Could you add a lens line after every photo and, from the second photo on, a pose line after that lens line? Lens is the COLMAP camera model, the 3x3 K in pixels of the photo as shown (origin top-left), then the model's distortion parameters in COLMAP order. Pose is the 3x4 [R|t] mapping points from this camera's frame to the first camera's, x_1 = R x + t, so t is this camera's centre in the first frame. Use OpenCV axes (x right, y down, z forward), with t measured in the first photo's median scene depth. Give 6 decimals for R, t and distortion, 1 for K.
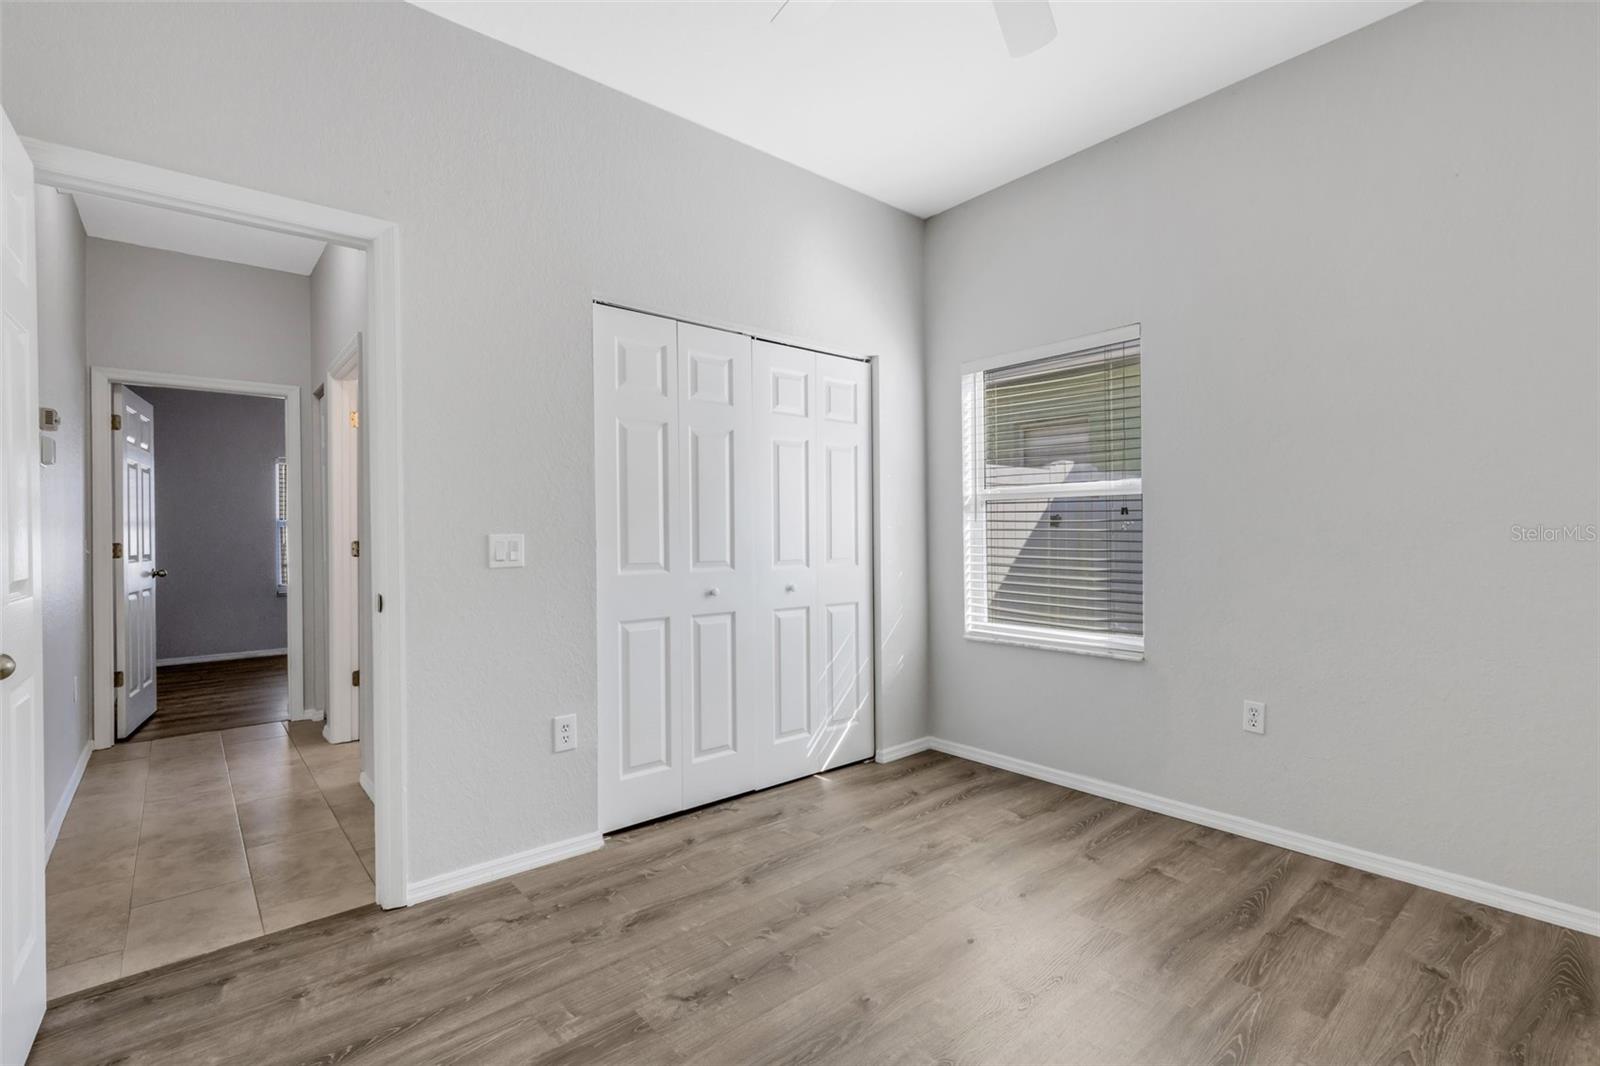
lens RADIAL K [[729.3, 0, 801.8], [0, 729.3, 531.4], [0, 0, 1]] dist [0.009917, -0.000784]
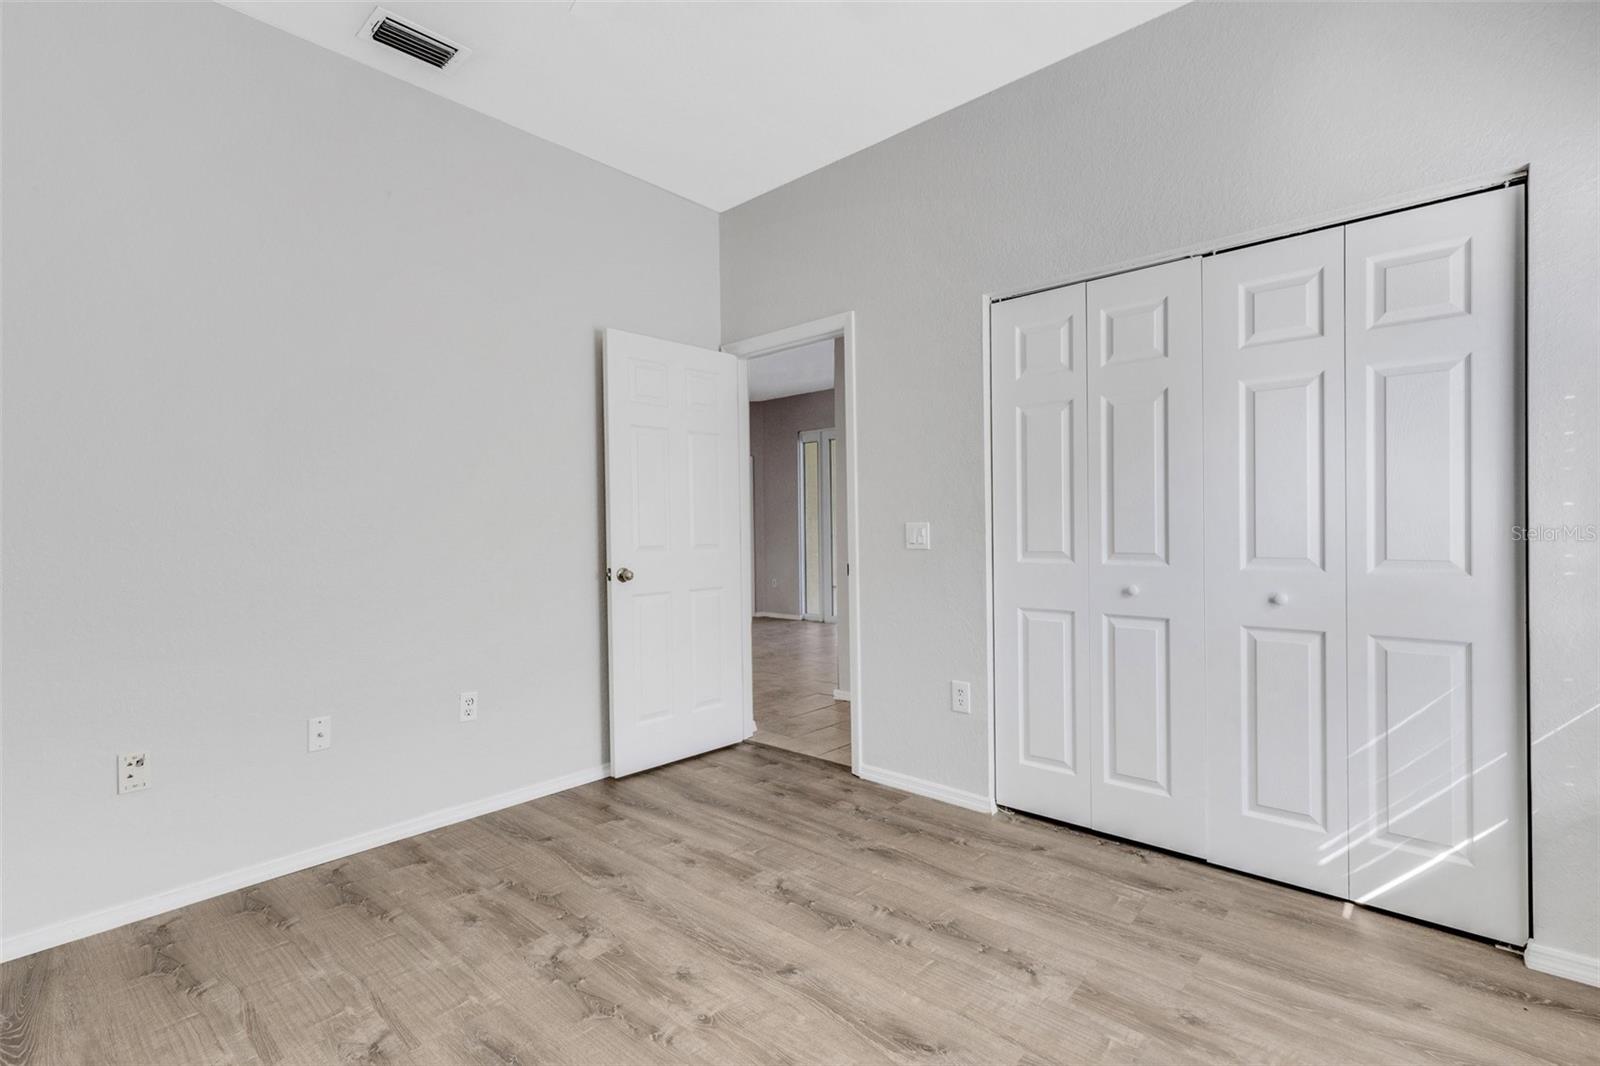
lens RADIAL K [[729.3, 0, 801.8], [0, 729.3, 531.4], [0, 0, 1]] dist [0.009917, -0.000784]
pose [[0.135187, 0.012568, -0.990740, 0.766996], [0.015379, 0.999772, 0.014781, -0.002416], [0.990701, -0.017234, 0.134963, 0.606007]]
